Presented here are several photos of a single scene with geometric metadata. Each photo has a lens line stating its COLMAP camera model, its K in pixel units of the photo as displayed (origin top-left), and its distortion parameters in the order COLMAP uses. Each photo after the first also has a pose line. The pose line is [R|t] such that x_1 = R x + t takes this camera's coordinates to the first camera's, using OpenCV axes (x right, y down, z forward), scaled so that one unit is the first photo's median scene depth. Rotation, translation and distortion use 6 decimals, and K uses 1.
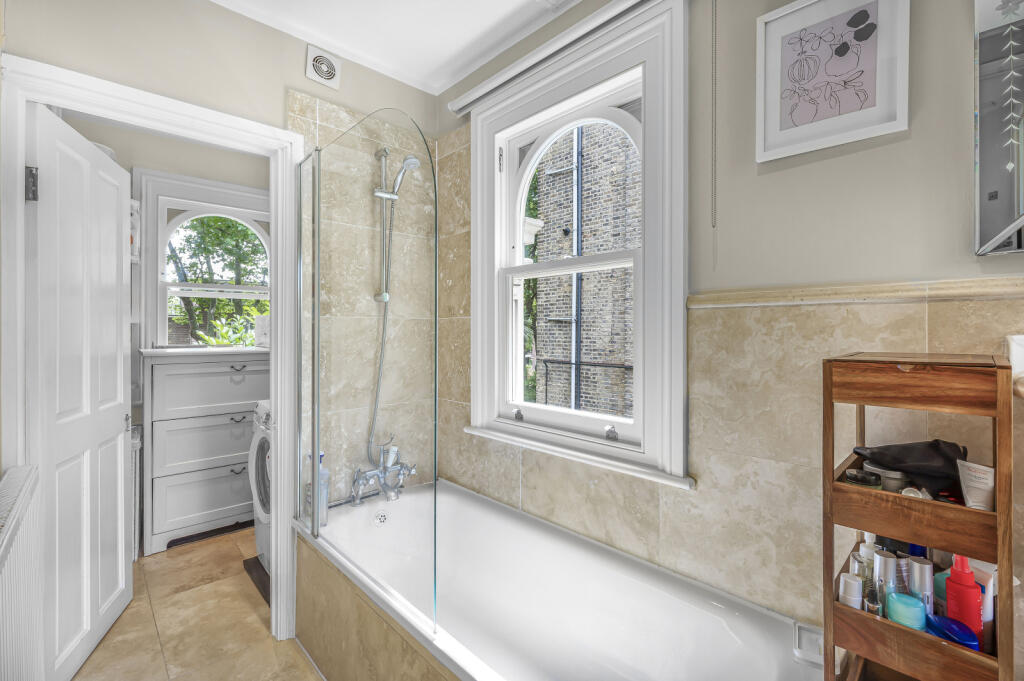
lens RADIAL K [[458.4, 0, 512.3], [0, 458.4, 336.2], [0, 0, 1]] dist [-0.004222, -0.000252]
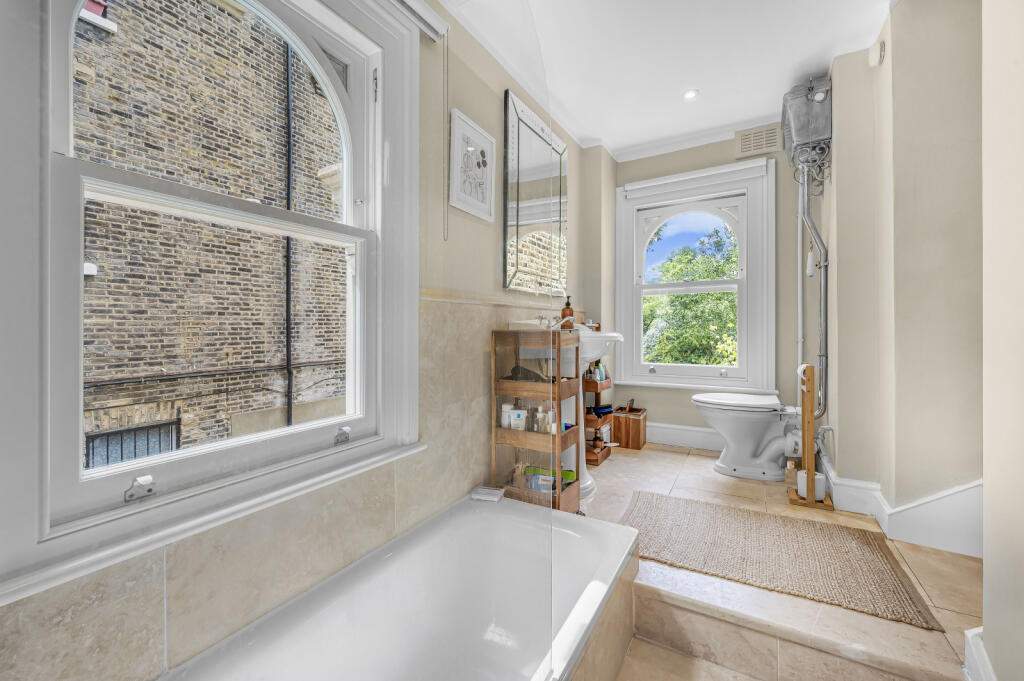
lens RADIAL K [[400.6, 0, 530.7], [0, 400.6, 323.7], [0, 0, 1]] dist [-0.002710, -0.000763]
pose [[-0.291848, -0.002799, 0.956461, -0.637732], [0.002572, 0.999990, 0.003711, 0.000229], [-0.956461, 0.003543, -0.291838, 0.932961]]
